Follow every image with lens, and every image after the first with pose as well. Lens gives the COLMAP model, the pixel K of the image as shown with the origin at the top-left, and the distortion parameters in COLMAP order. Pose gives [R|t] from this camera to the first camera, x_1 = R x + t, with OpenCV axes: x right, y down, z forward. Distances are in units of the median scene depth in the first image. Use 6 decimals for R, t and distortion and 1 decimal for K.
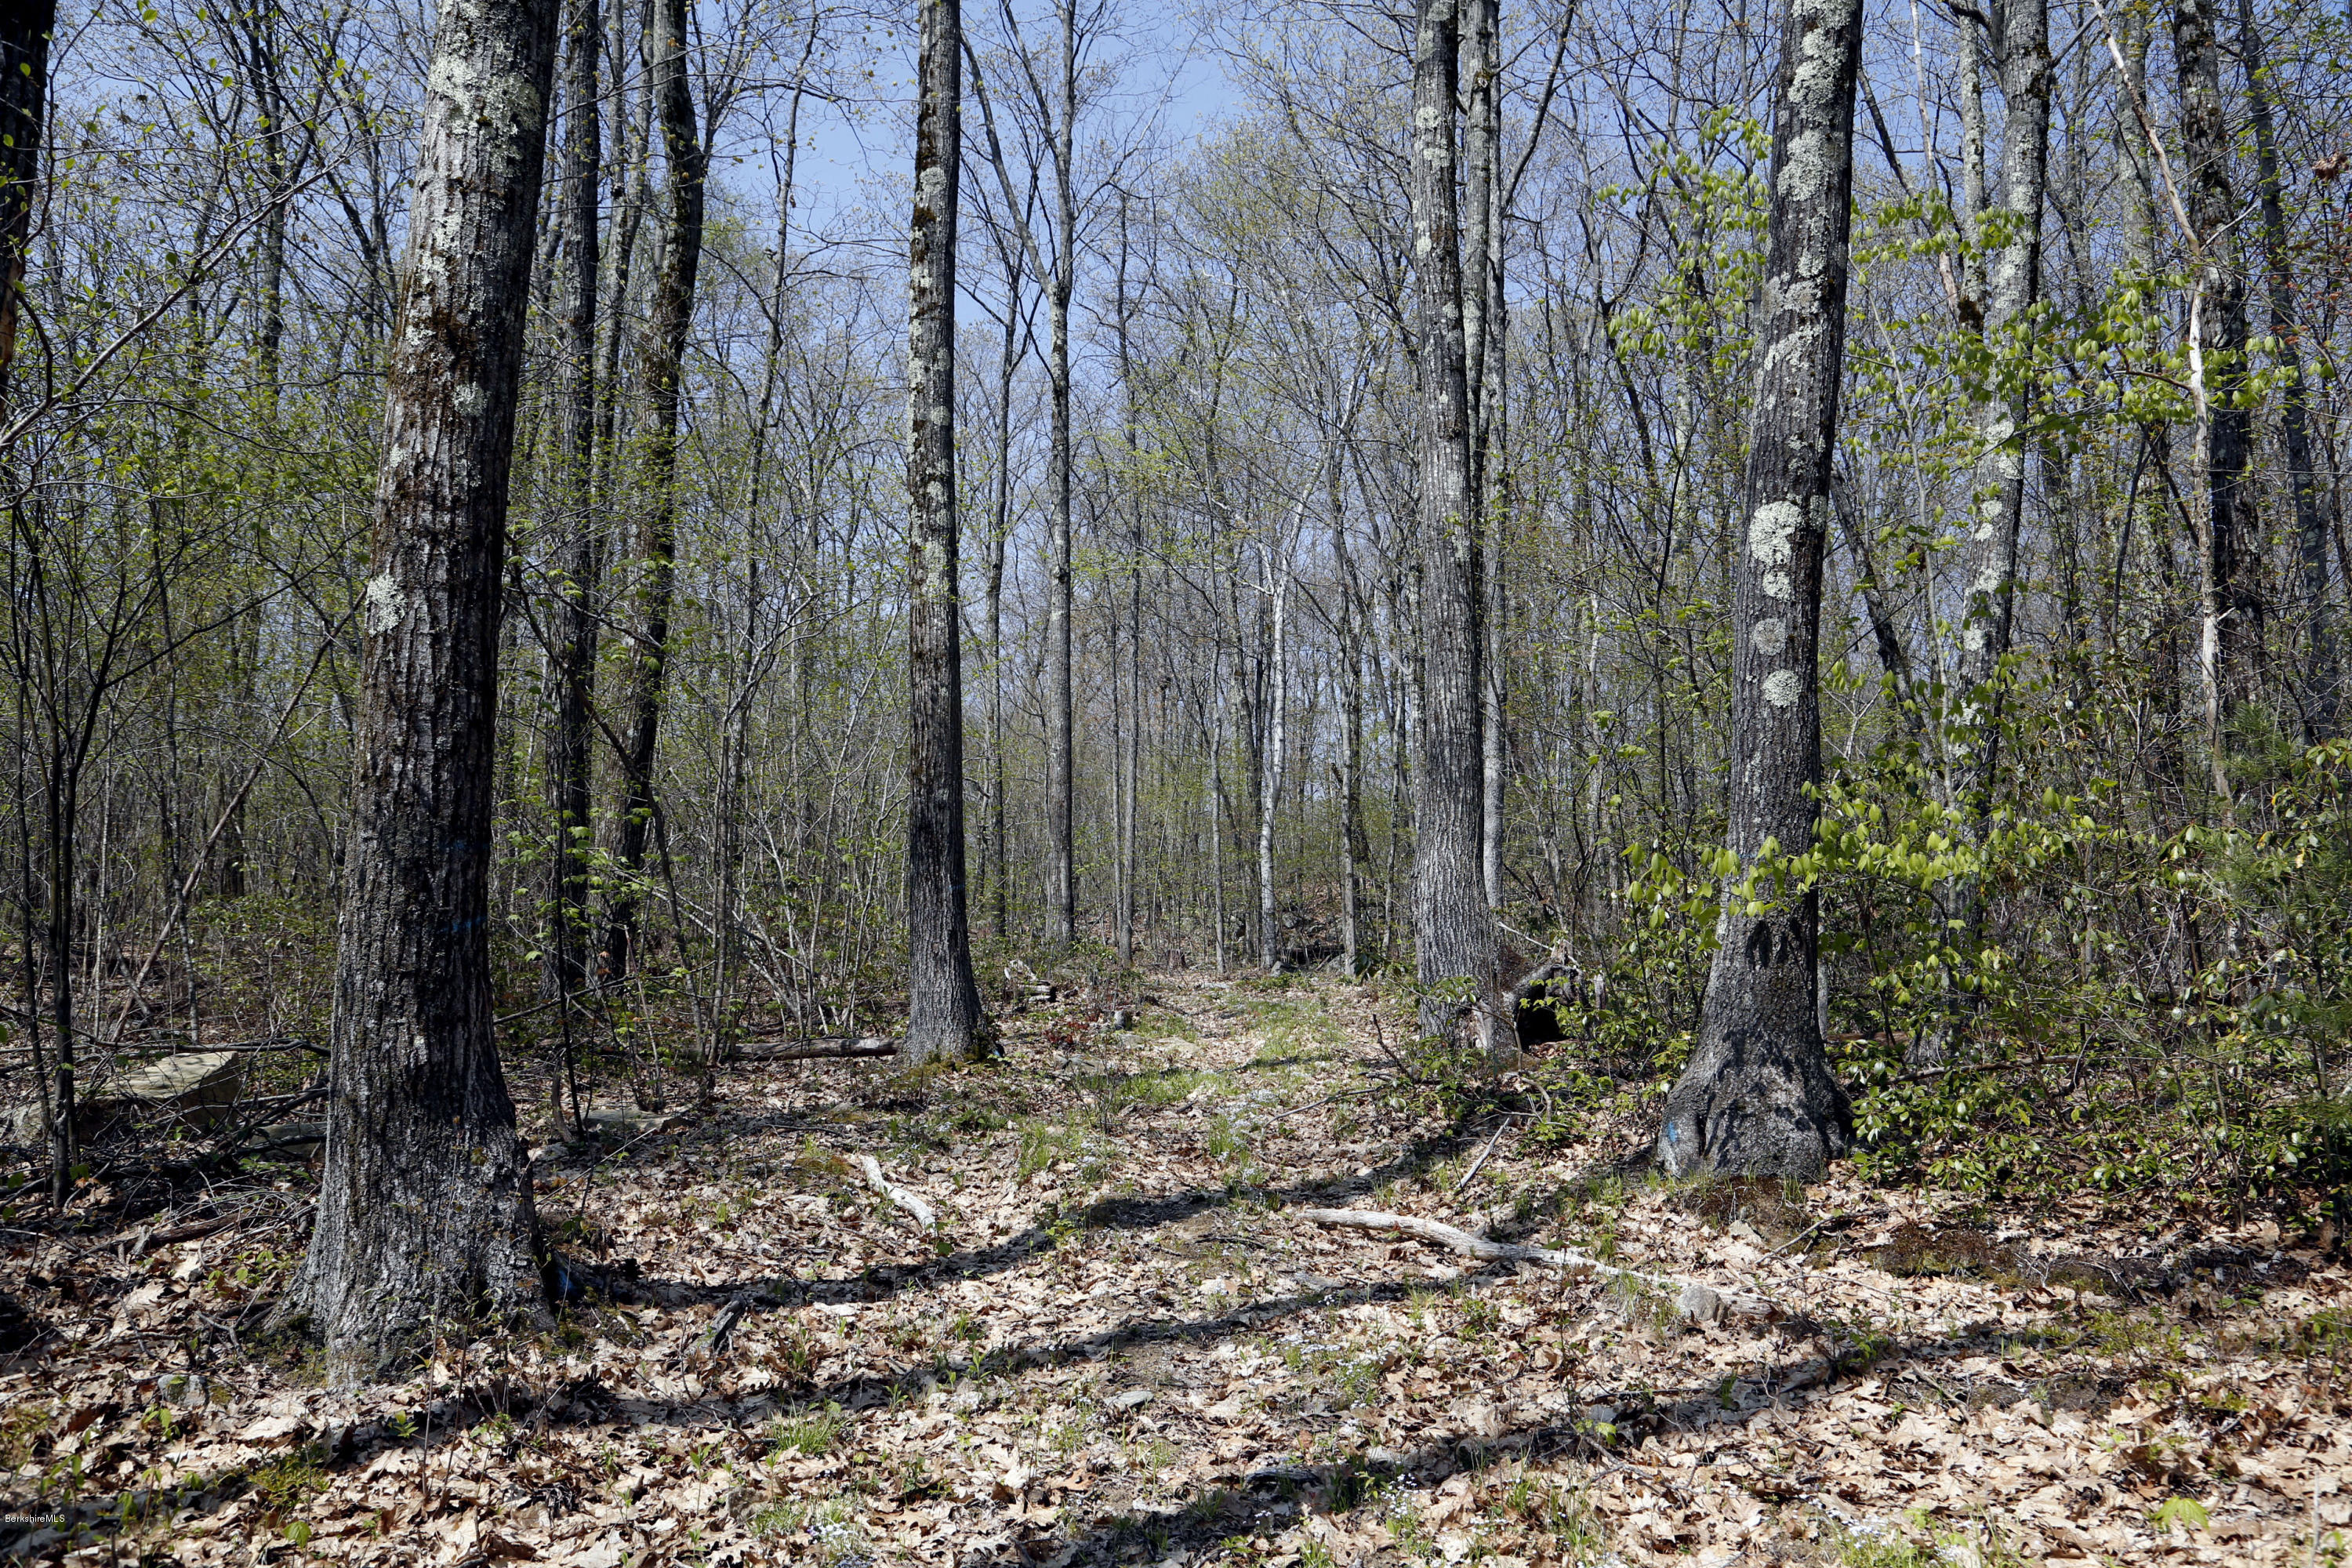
lens RADIAL K [[1904.7, 0, 1178.1], [0, 1904.7, 780.5], [0, 0, 1]] dist [-0.007568, -0.000058]
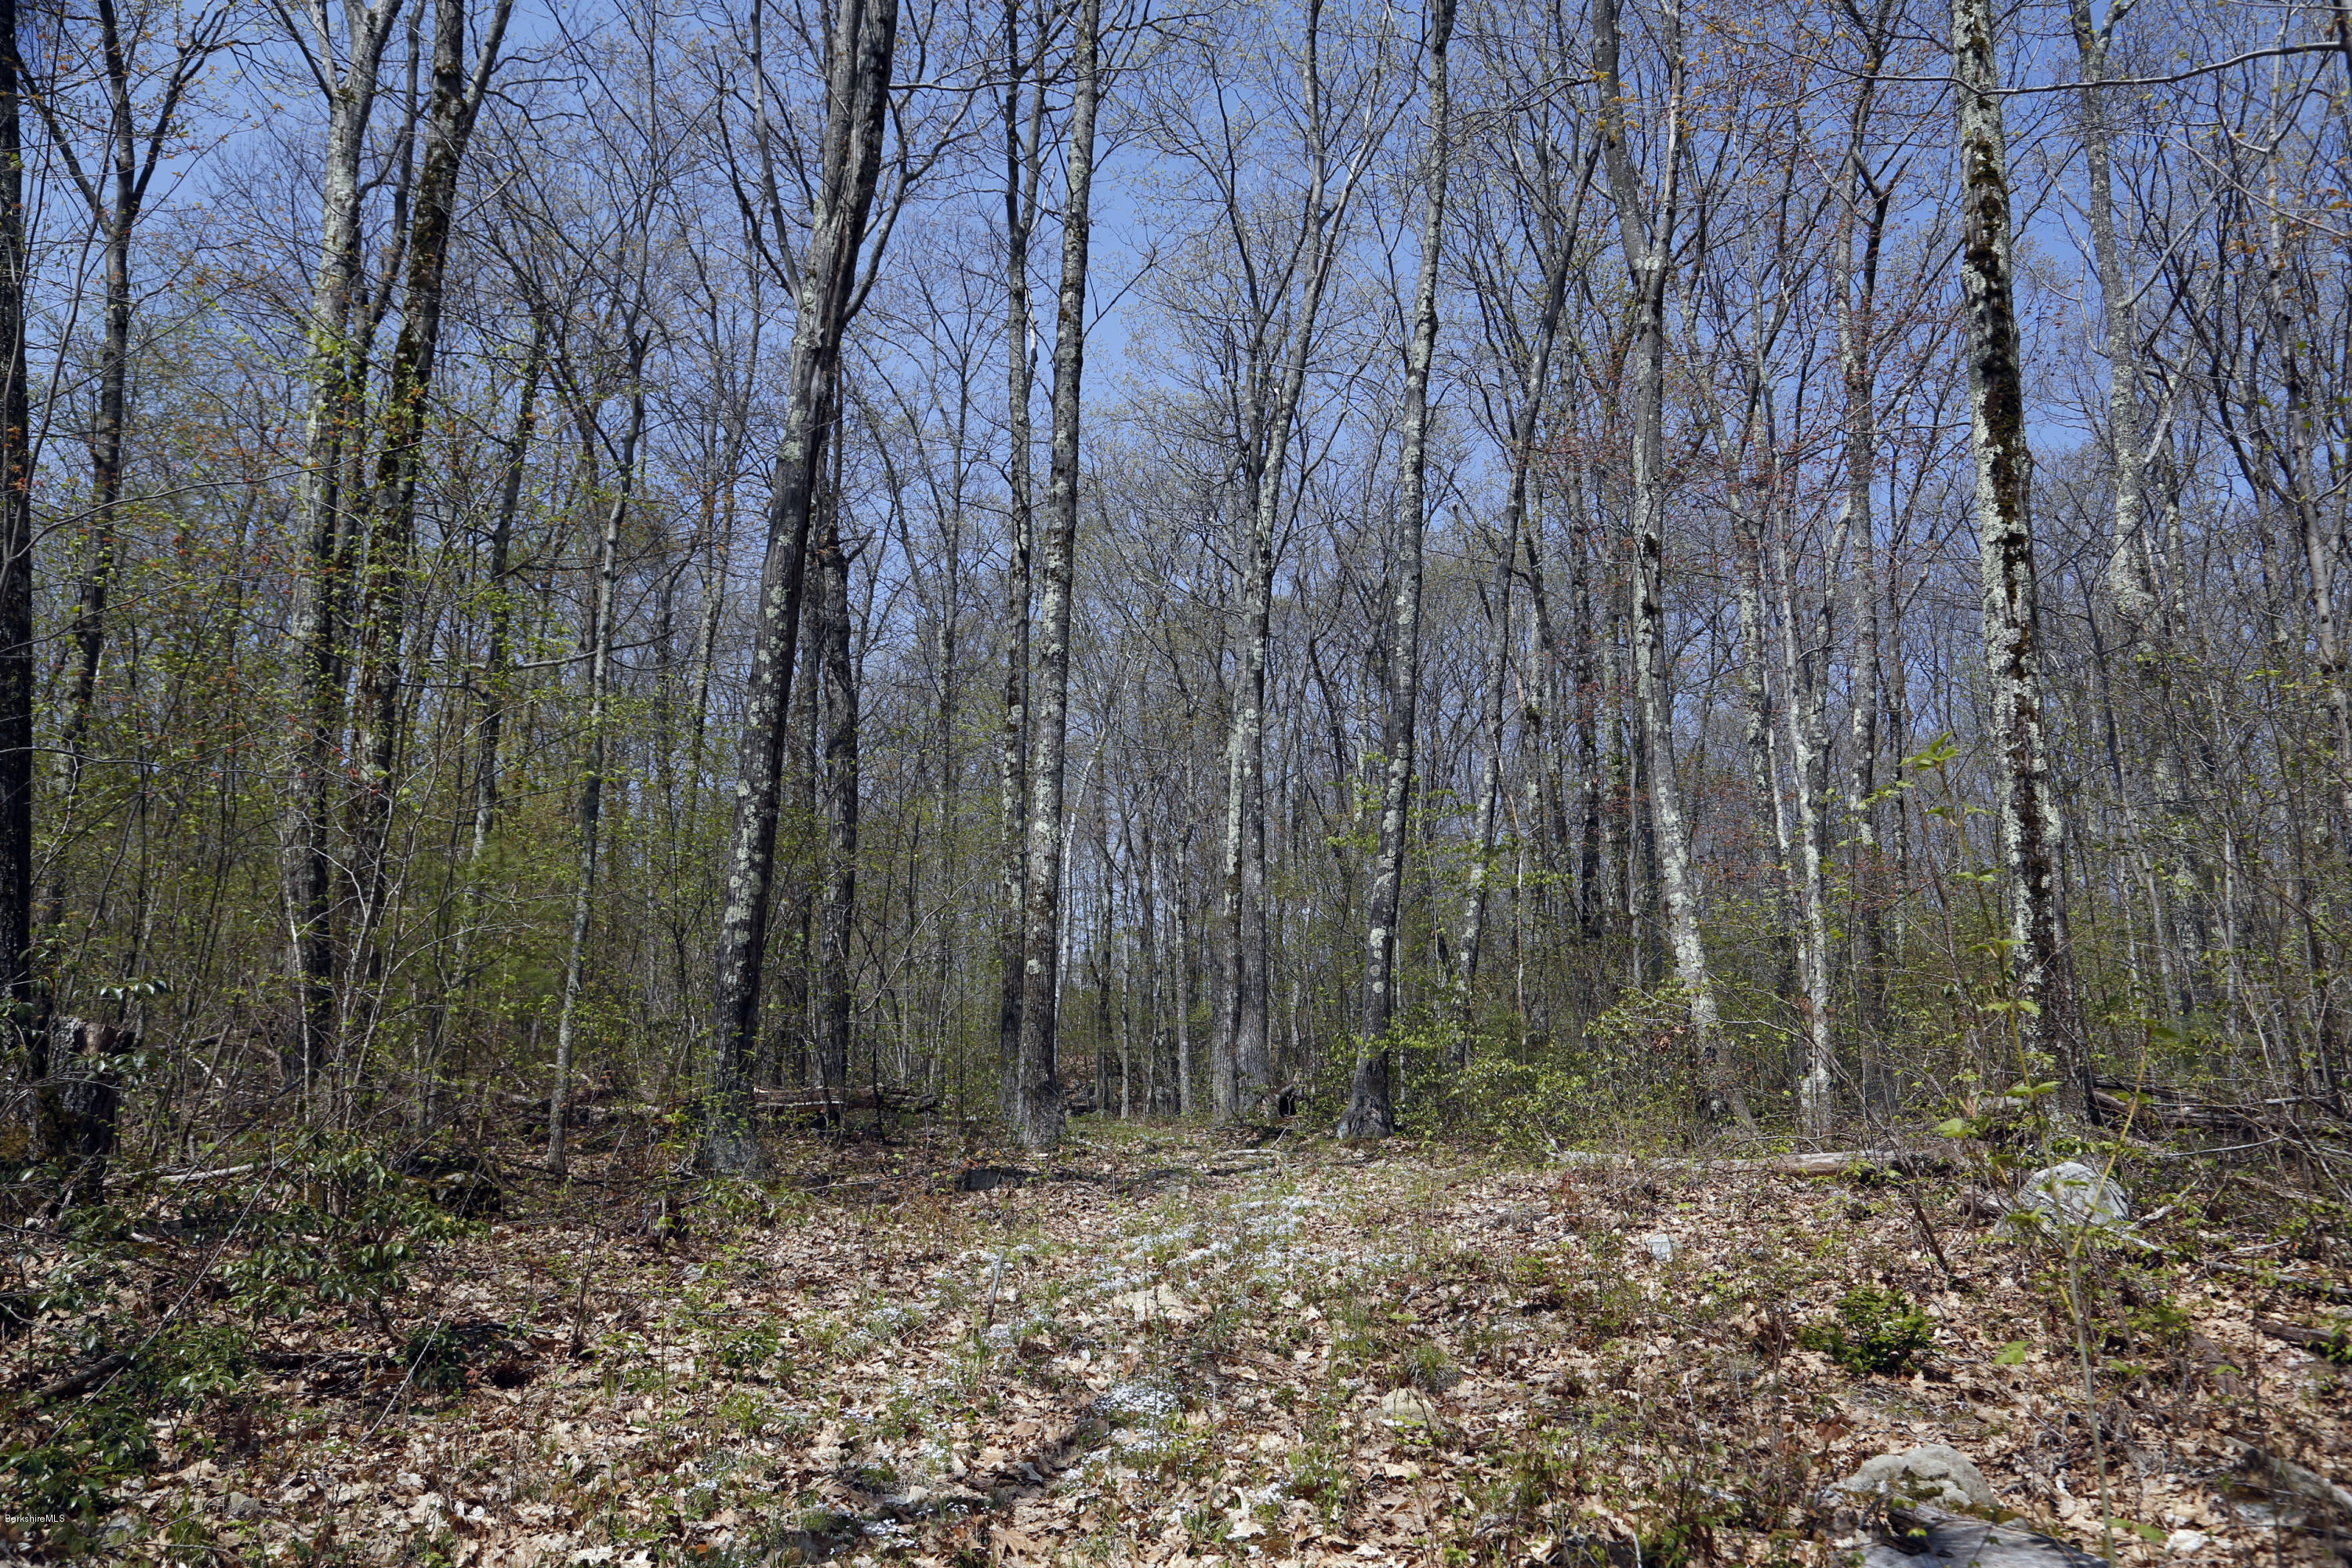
lens RADIAL K [[1904.7, 0, 1175.7], [0, 1904.7, 784.4], [0, 0, 1]] dist [-0.007568, -0.000058]
pose [[0.986070, 0.052117, 0.157958, -0.530460], [-0.037255, 0.994719, -0.095634, -0.067273], [-0.162108, 0.088417, 0.982804, -2.073789]]
